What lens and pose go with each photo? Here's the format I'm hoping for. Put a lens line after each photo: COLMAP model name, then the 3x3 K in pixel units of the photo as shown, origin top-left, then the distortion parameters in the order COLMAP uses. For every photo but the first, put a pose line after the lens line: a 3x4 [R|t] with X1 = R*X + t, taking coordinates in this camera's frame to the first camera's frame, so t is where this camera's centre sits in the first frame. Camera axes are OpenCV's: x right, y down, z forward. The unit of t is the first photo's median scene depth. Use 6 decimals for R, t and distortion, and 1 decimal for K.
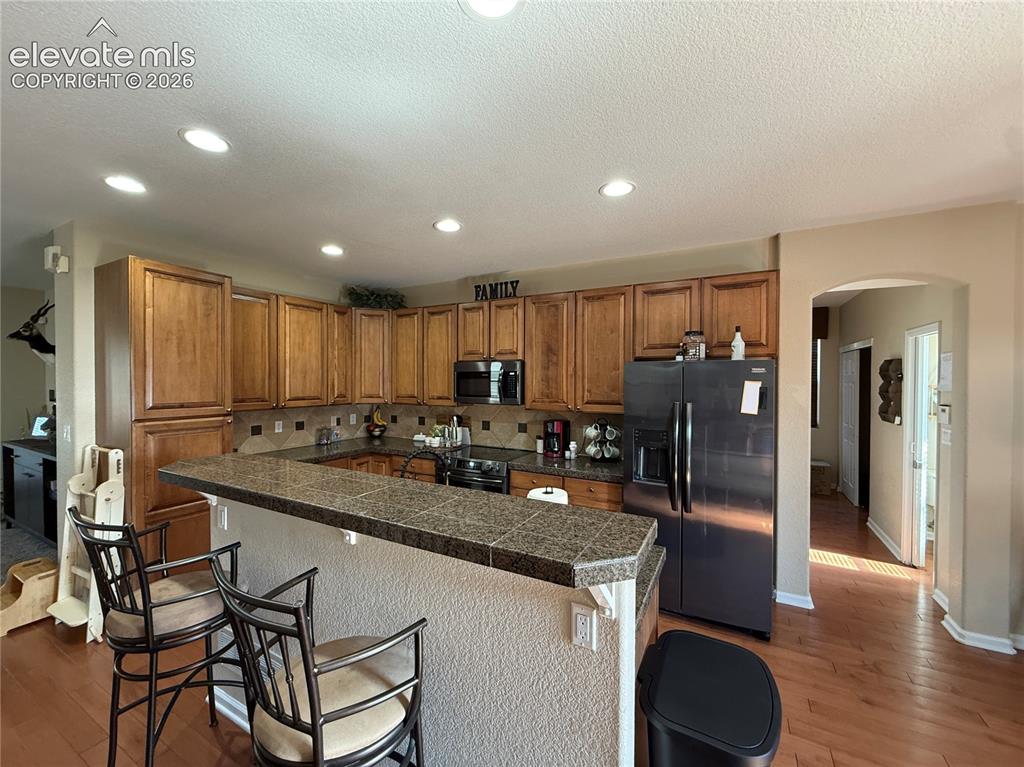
lens RADIAL K [[409.3, 0, 510.5], [0, 409.3, 380.1], [0, 0, 1]] dist [-0.000267, -0.000108]
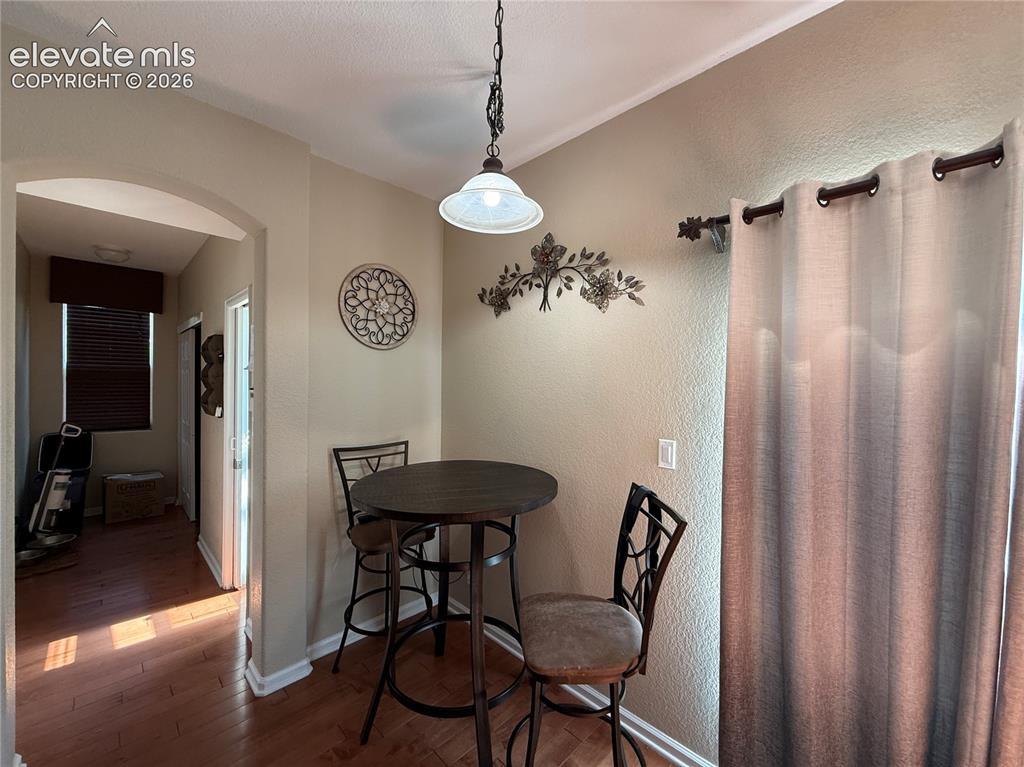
lens RADIAL K [[409.3, 0, 514.4], [0, 409.3, 384.0], [0, 0, 1]] dist [-0.000267, -0.000108]
pose [[0.280607, -0.017001, 0.959672, 0.162670], [-0.000159, 0.999842, 0.017759, 0.014377], [-0.959823, -0.005136, 0.280560, 0.105861]]
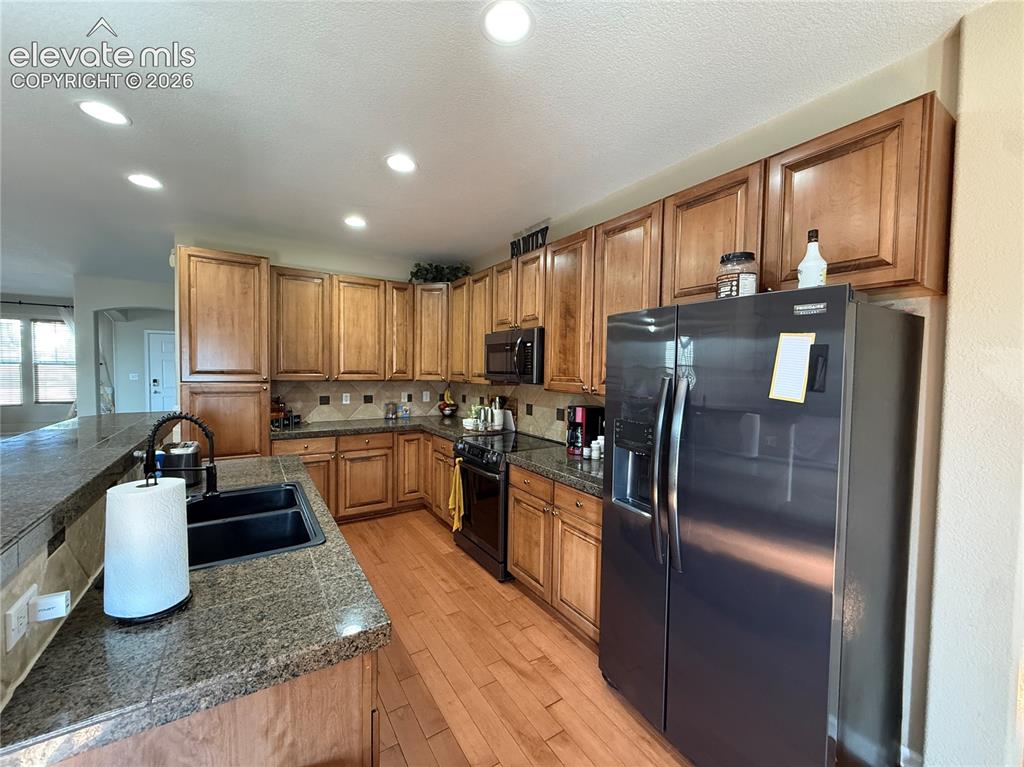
lens RADIAL K [[409.3, 0, 513.6], [0, 409.3, 380.4], [0, 0, 1]] dist [-0.000267, -0.000108]
pose [[0.877888, 0.024516, -0.478239, 0.355931], [-0.014018, 0.999576, 0.025508, 0.033954], [0.478661, -0.015689, 0.877859, 0.279827]]
